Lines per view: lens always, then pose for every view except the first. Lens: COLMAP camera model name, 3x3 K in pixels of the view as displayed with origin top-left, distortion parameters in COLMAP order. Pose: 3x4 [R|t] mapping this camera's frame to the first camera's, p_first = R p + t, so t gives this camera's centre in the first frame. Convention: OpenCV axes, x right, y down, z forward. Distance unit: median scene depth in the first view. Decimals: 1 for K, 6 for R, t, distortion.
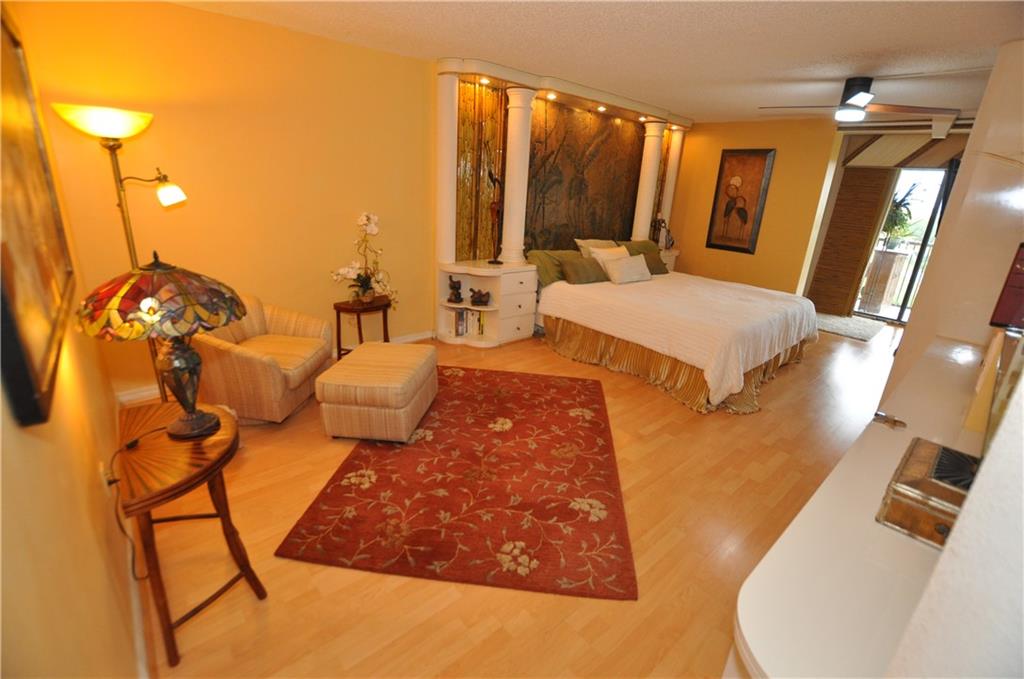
lens RADIAL K [[446.9, 0, 515.3], [0, 446.9, 334.5], [0, 0, 1]] dist [-0.023964, 0.000870]
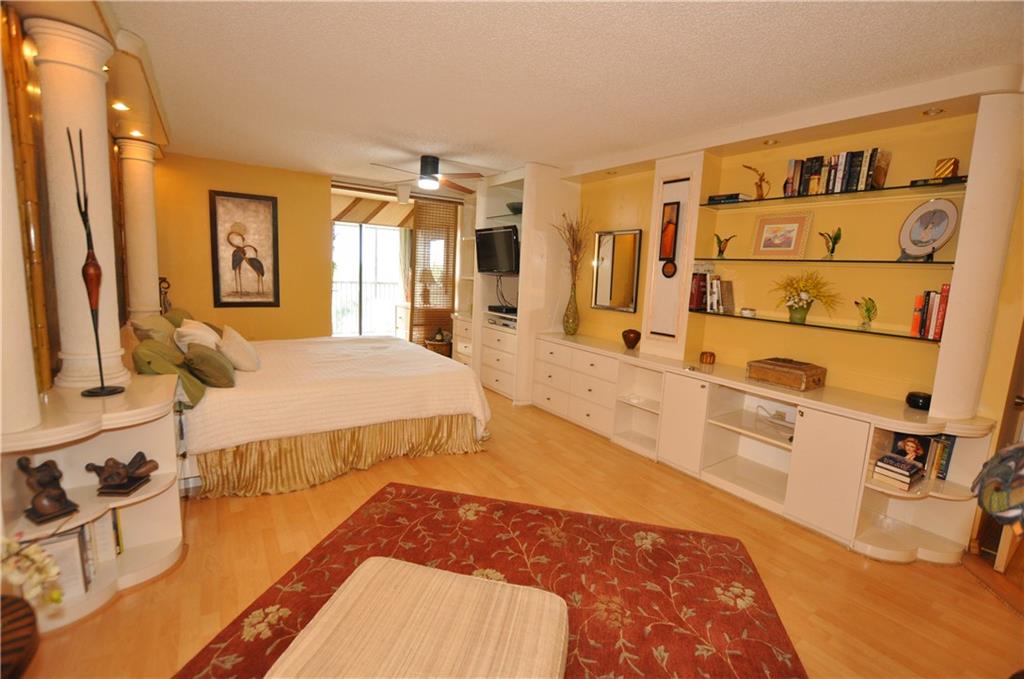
lens RADIAL K [[446.9, 0, 520.3], [0, 446.9, 338.7], [0, 0, 1]] dist [-0.023964, 0.000870]
pose [[0.124462, -0.195781, 0.972717, -0.482944], [0.274342, 0.948913, 0.155887, -0.191189], [-0.953544, 0.247455, 0.171815, 0.581441]]
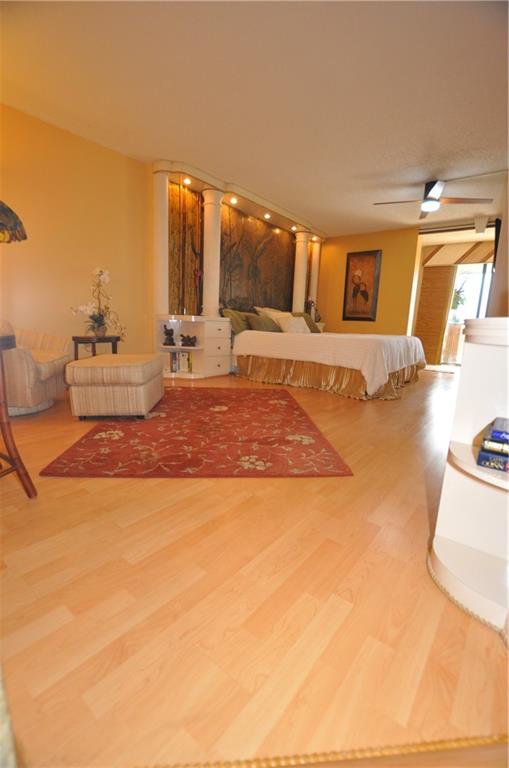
lens RADIAL K [[335.1, 0, 253.1], [0, 335.1, 384.8], [0, 0, 1]] dist [-0.023964, 0.000870]
pose [[0.985075, -0.049840, 0.164752, -0.069954], [0.070784, 0.989779, -0.123802, 0.202880], [-0.156897, 0.133616, 0.978535, 0.035017]]
